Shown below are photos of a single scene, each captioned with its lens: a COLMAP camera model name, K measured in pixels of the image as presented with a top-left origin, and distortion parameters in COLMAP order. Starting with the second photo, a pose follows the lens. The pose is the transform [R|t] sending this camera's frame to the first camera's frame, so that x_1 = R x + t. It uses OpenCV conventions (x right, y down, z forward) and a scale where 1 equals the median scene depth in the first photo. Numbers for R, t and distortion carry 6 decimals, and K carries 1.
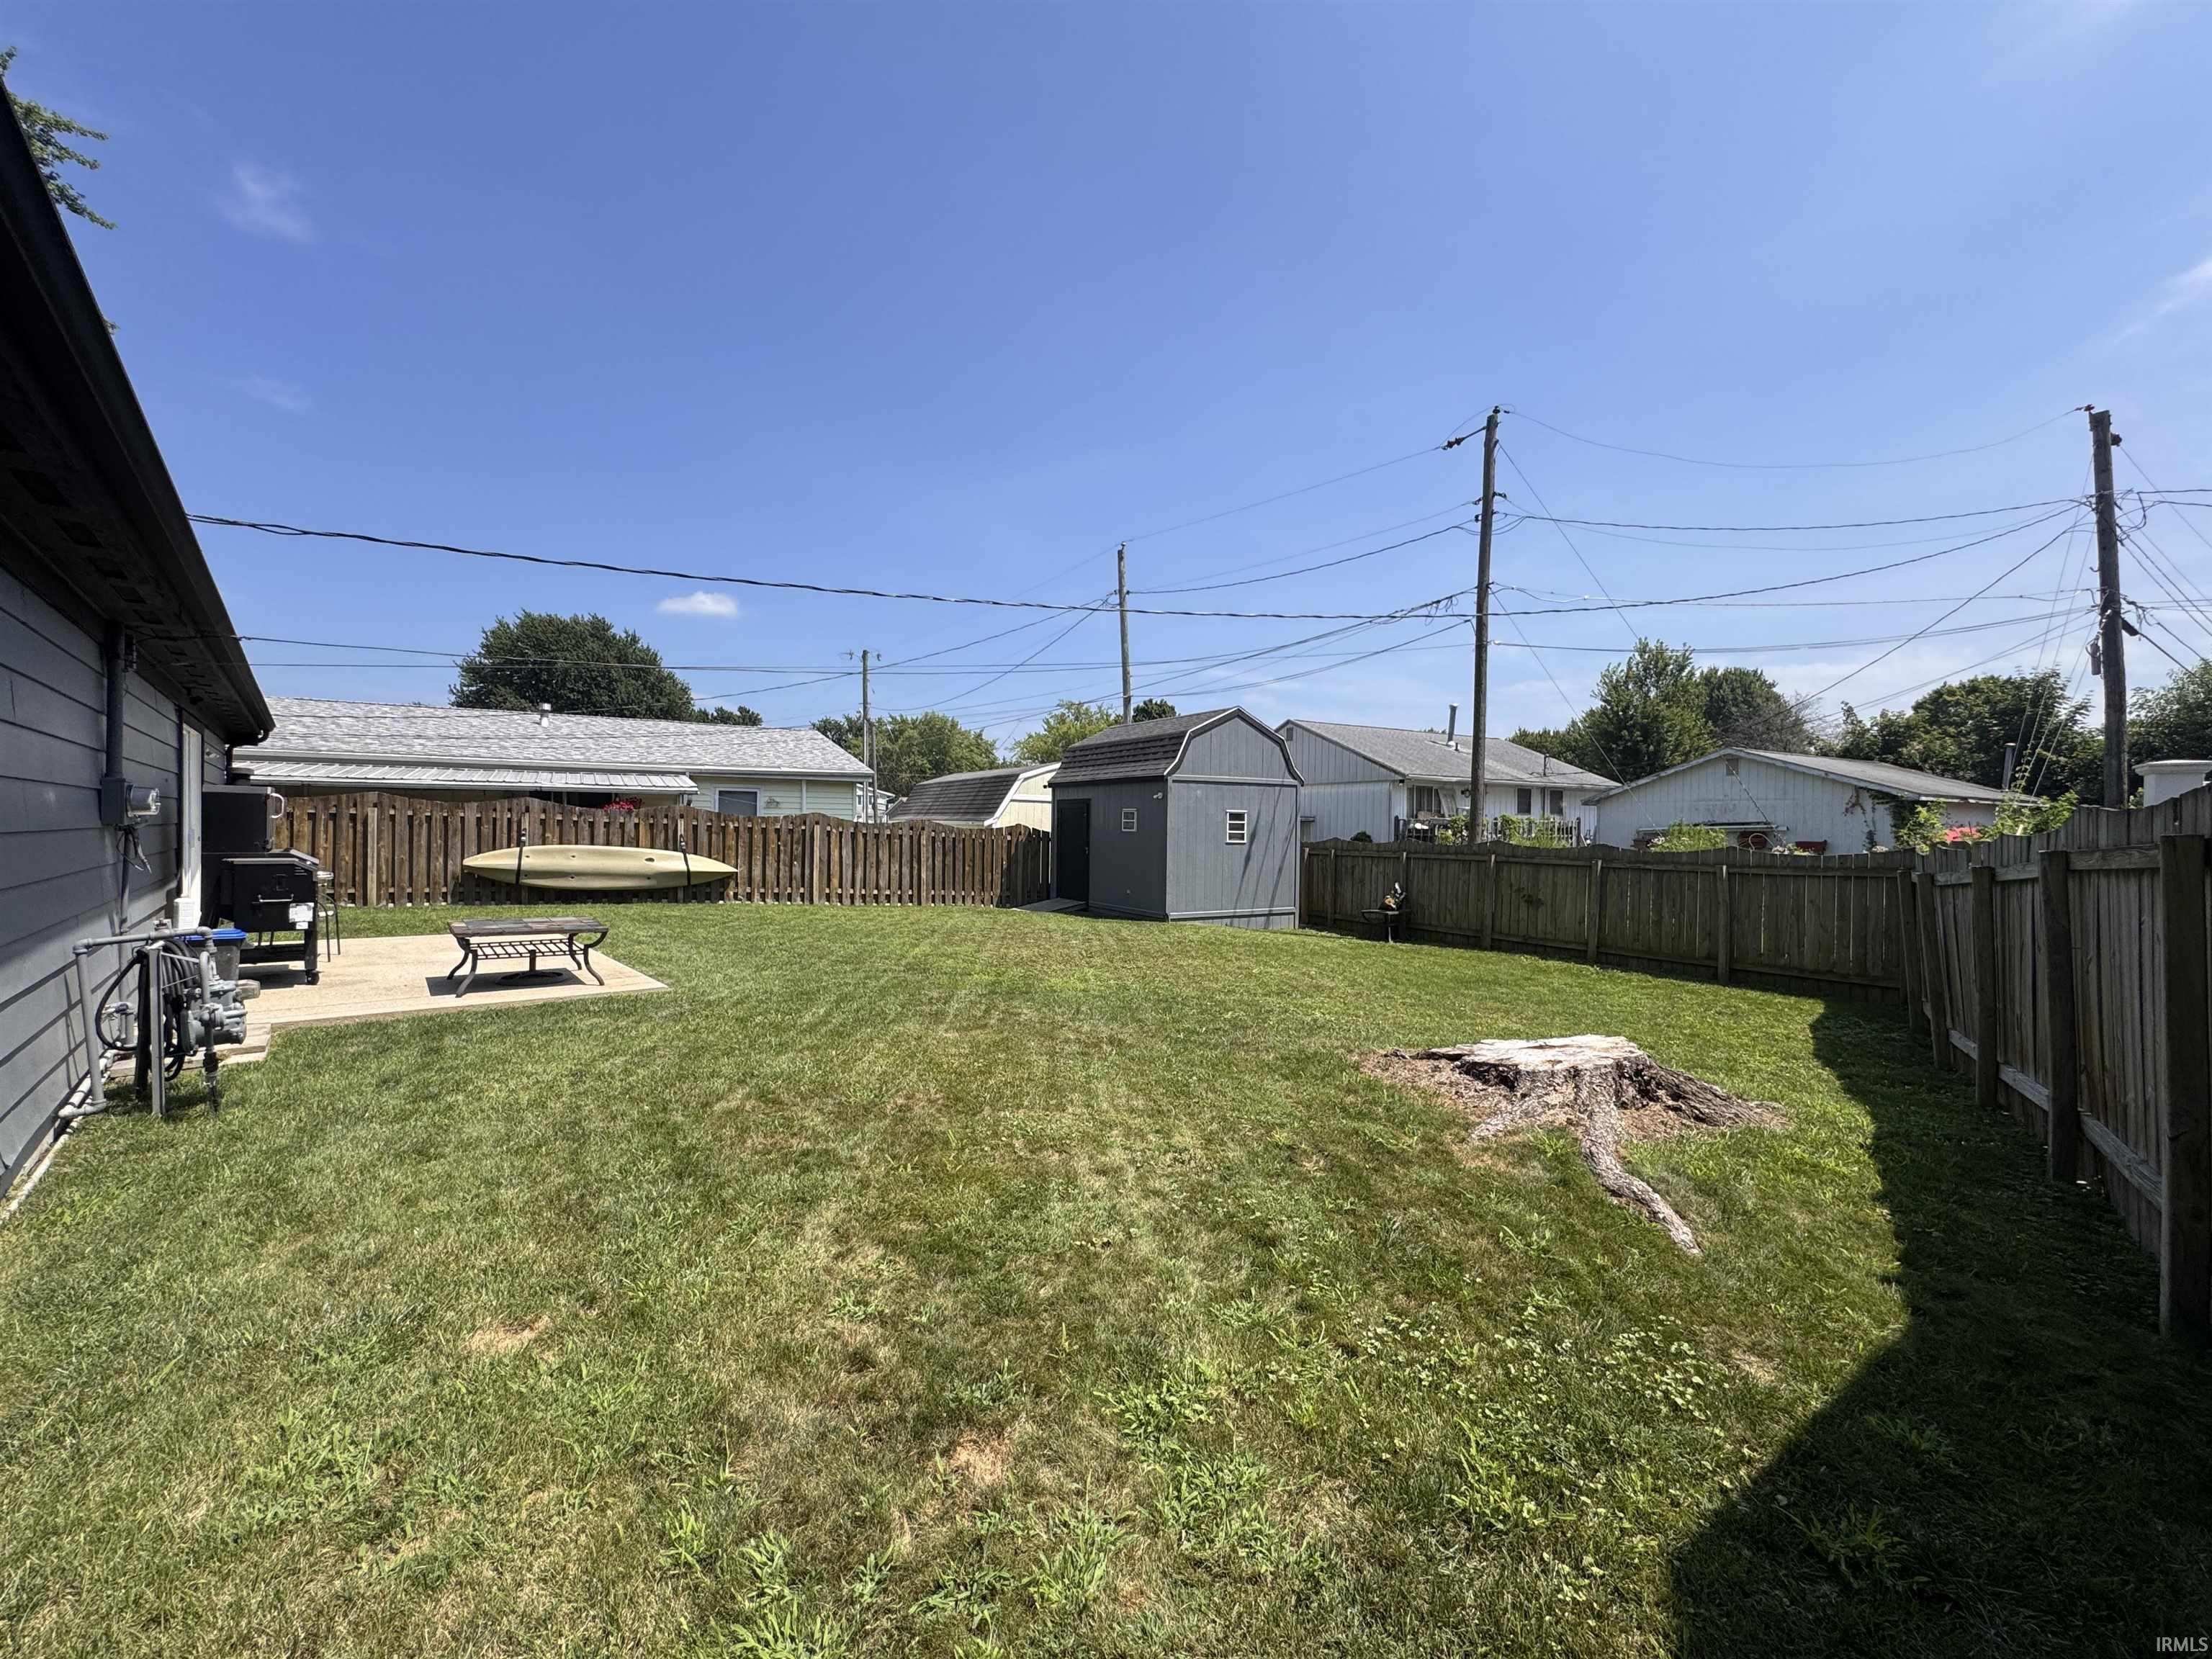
lens RADIAL K [[886.1, 0, 1106.0], [0, 886.1, 829.5], [0, 0, 1]] dist [-0.002346, 0.000918]
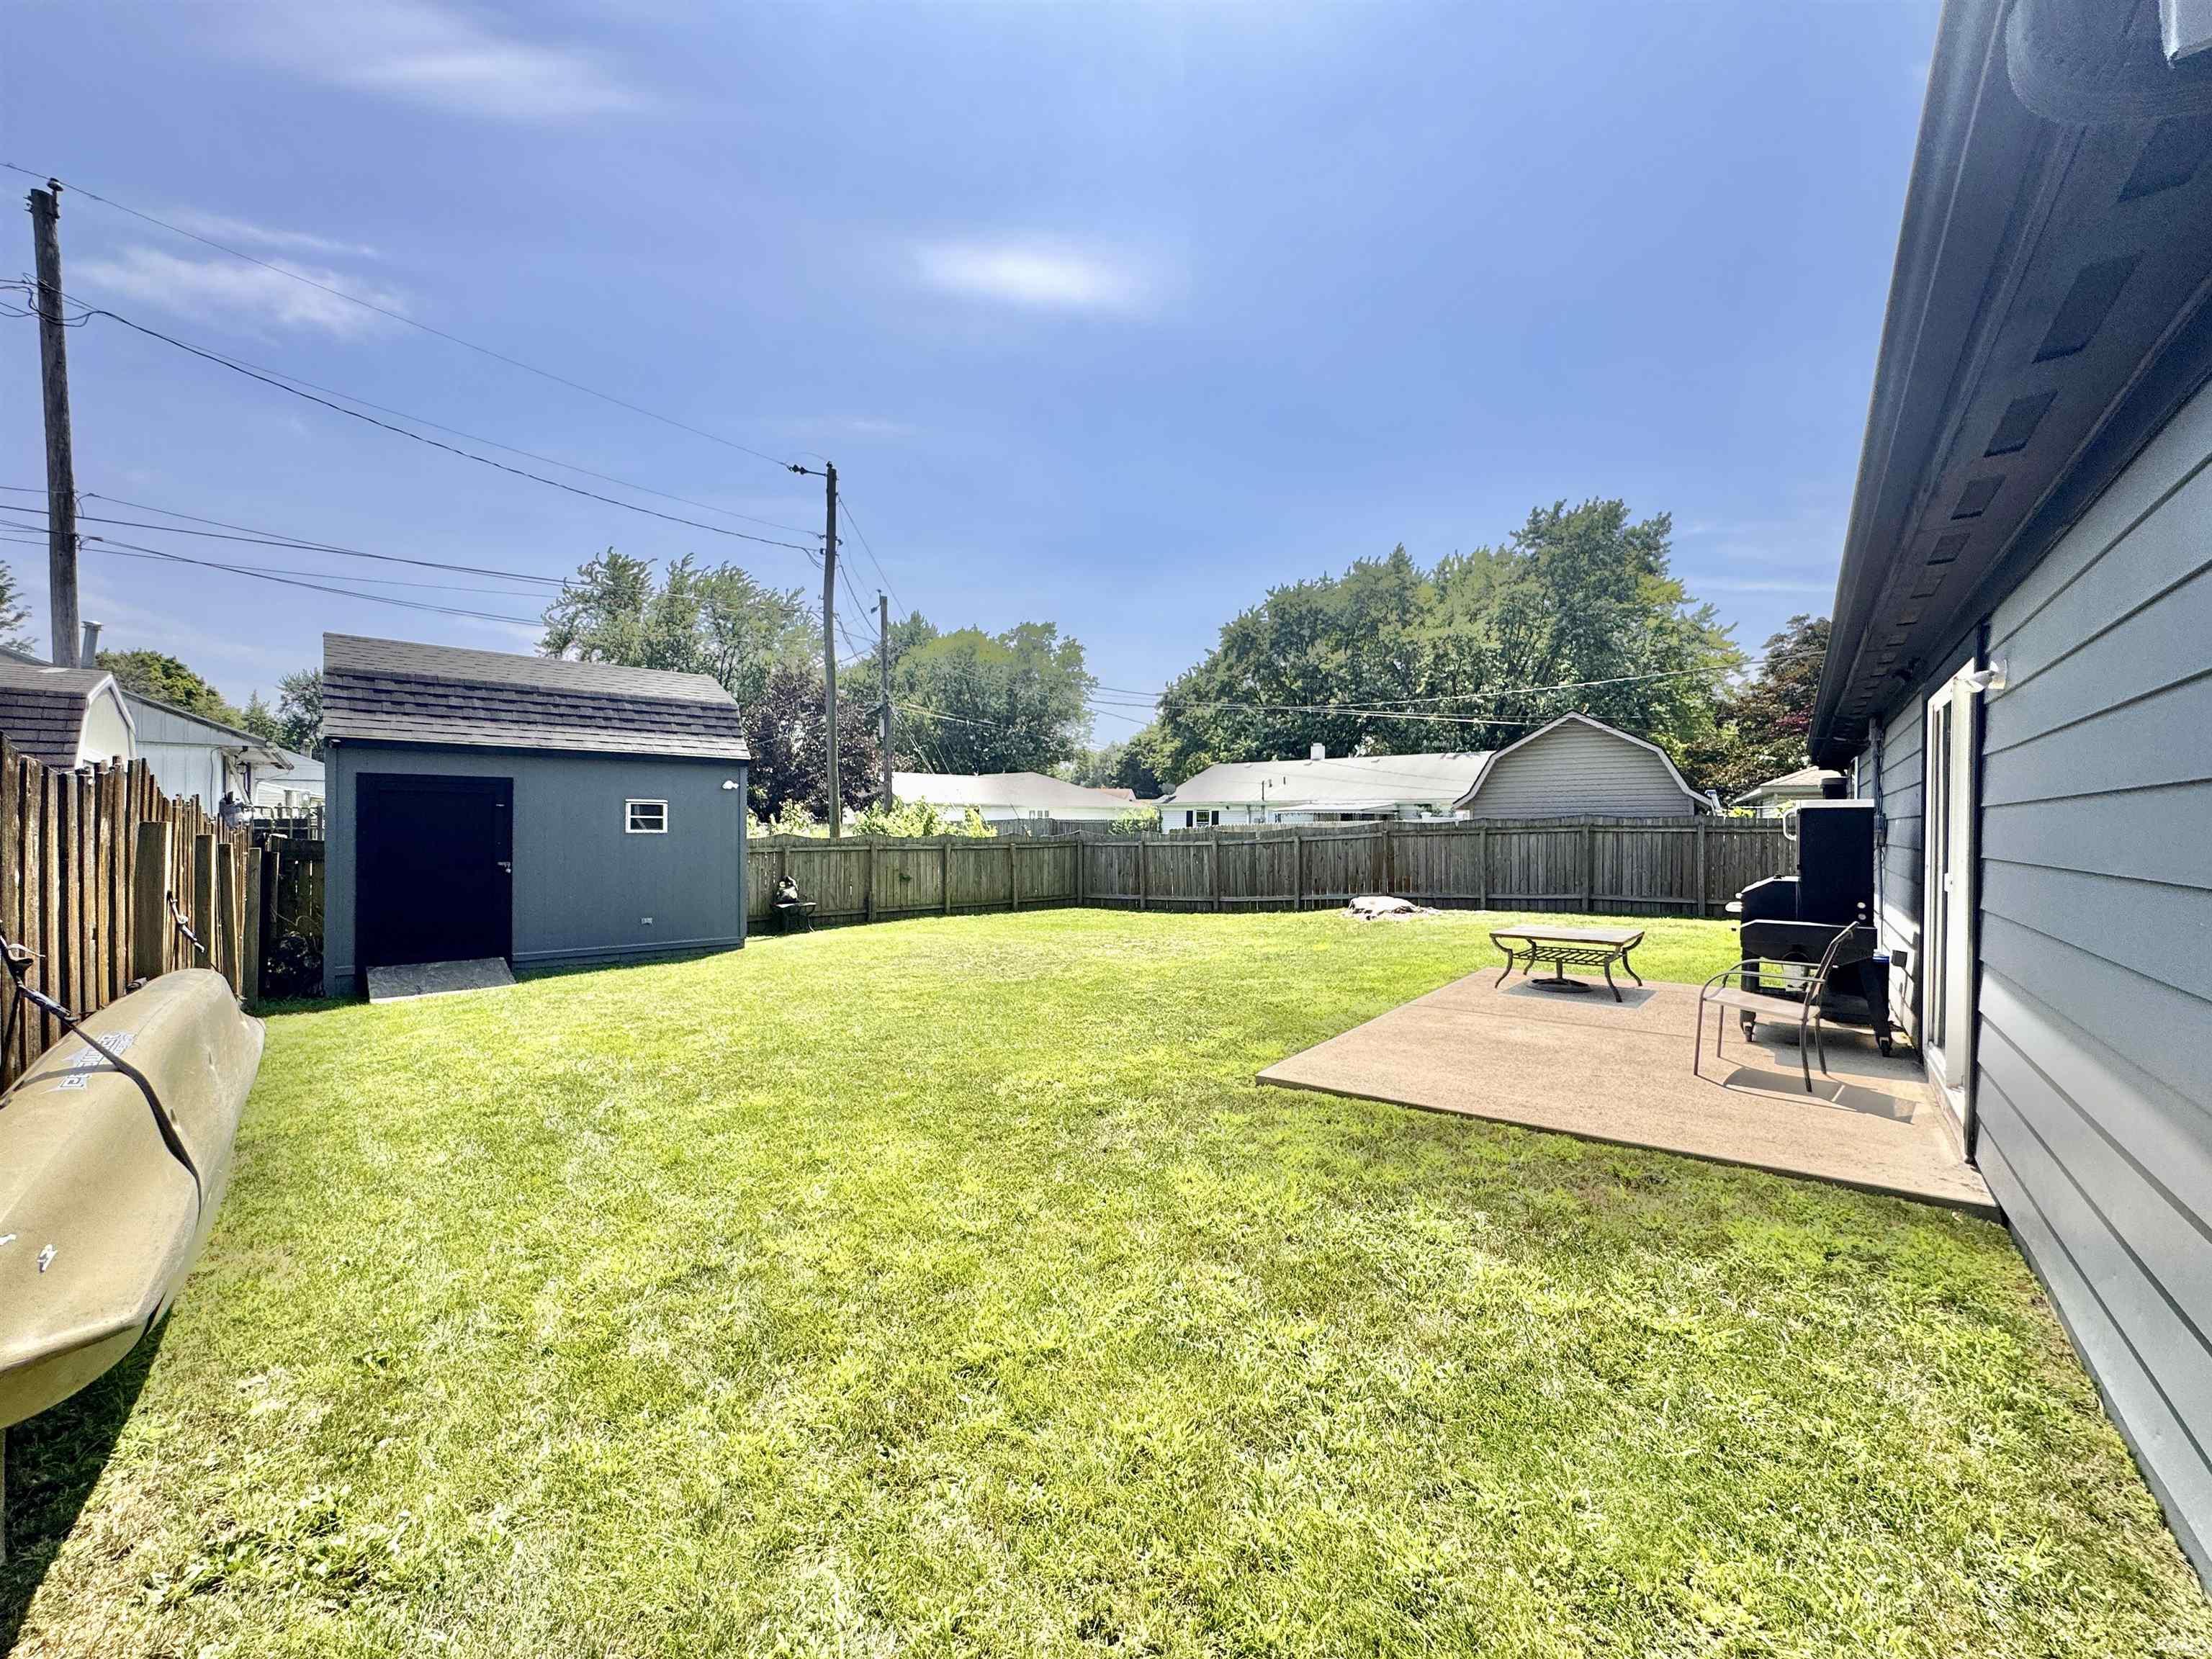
lens RADIAL K [[886.1, 0, 1106.0], [0, 886.1, 829.5], [0, 0, 1]] dist [-0.002346, 0.000918]
pose [[-0.176840, -0.016517, 0.984101, -0.755109], [-0.001885, 0.999863, 0.016443, -0.012129], [-0.984238, 0.001053, -0.176847, 0.821287]]
